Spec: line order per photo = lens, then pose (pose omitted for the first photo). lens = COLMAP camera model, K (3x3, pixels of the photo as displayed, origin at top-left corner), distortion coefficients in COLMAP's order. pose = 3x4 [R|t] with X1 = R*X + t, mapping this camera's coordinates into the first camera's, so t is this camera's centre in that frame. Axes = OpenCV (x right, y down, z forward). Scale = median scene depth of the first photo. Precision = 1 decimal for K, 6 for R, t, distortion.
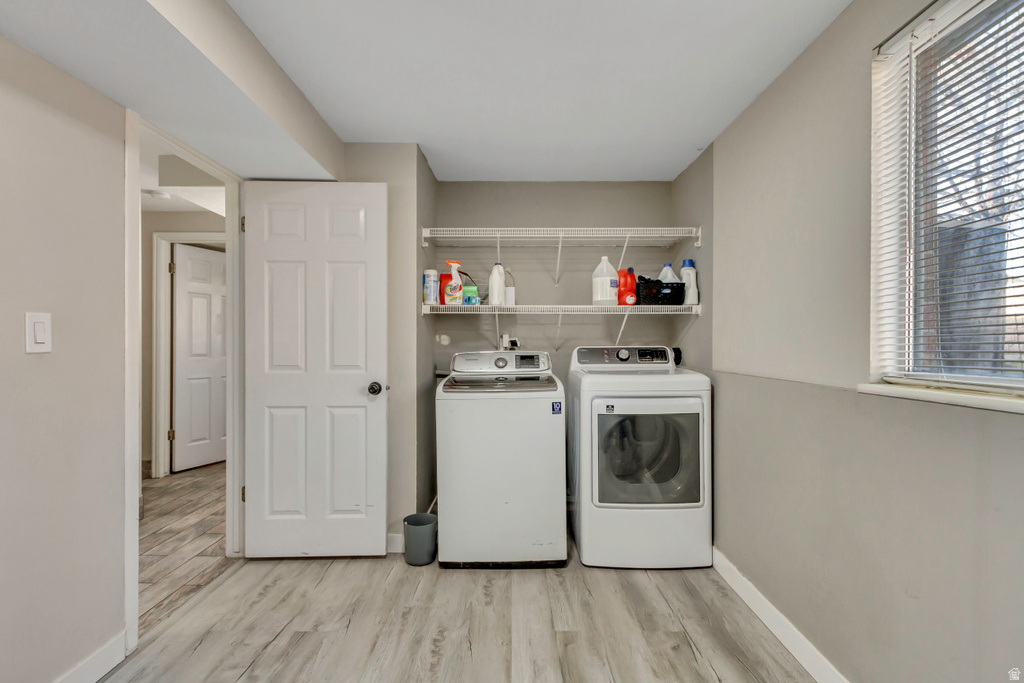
lens RADIAL K [[470.2, 0, 512.8], [0, 470.2, 336.7], [0, 0, 1]] dist [0.010125, -0.003245]
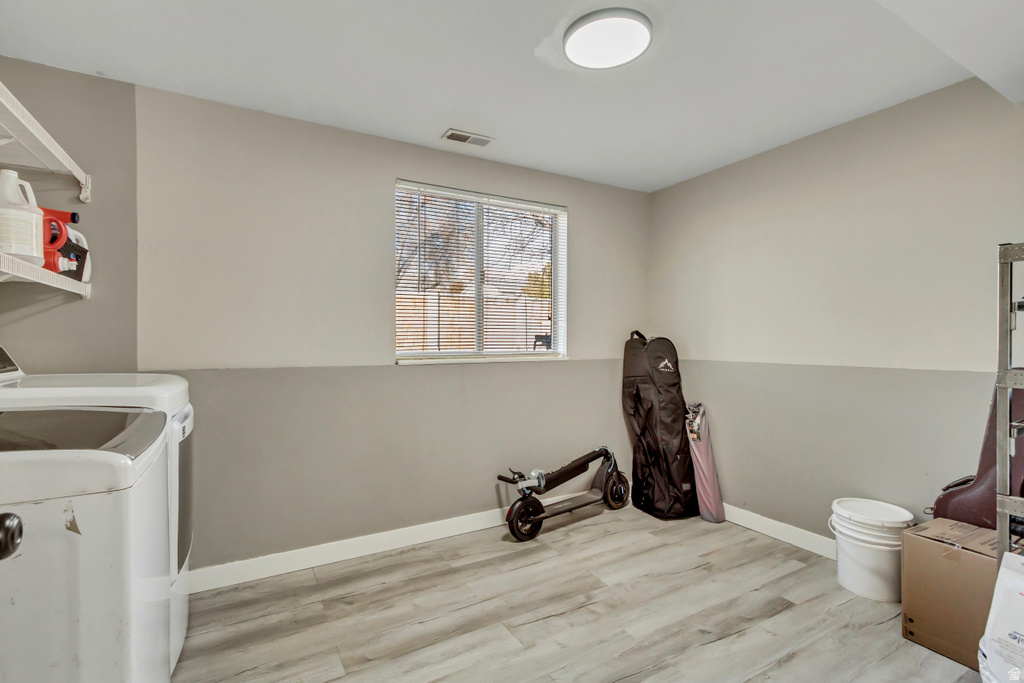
lens RADIAL K [[470.2, 0, 509.7], [0, 470.2, 344.8], [0, 0, 1]] dist [0.010125, -0.003245]
pose [[-0.486591, 0.000001, 0.873630, -0.768403], [0.000900, 0.999999, 0.000500, 0.048893], [-0.873629, 0.001030, -0.486591, 1.150811]]
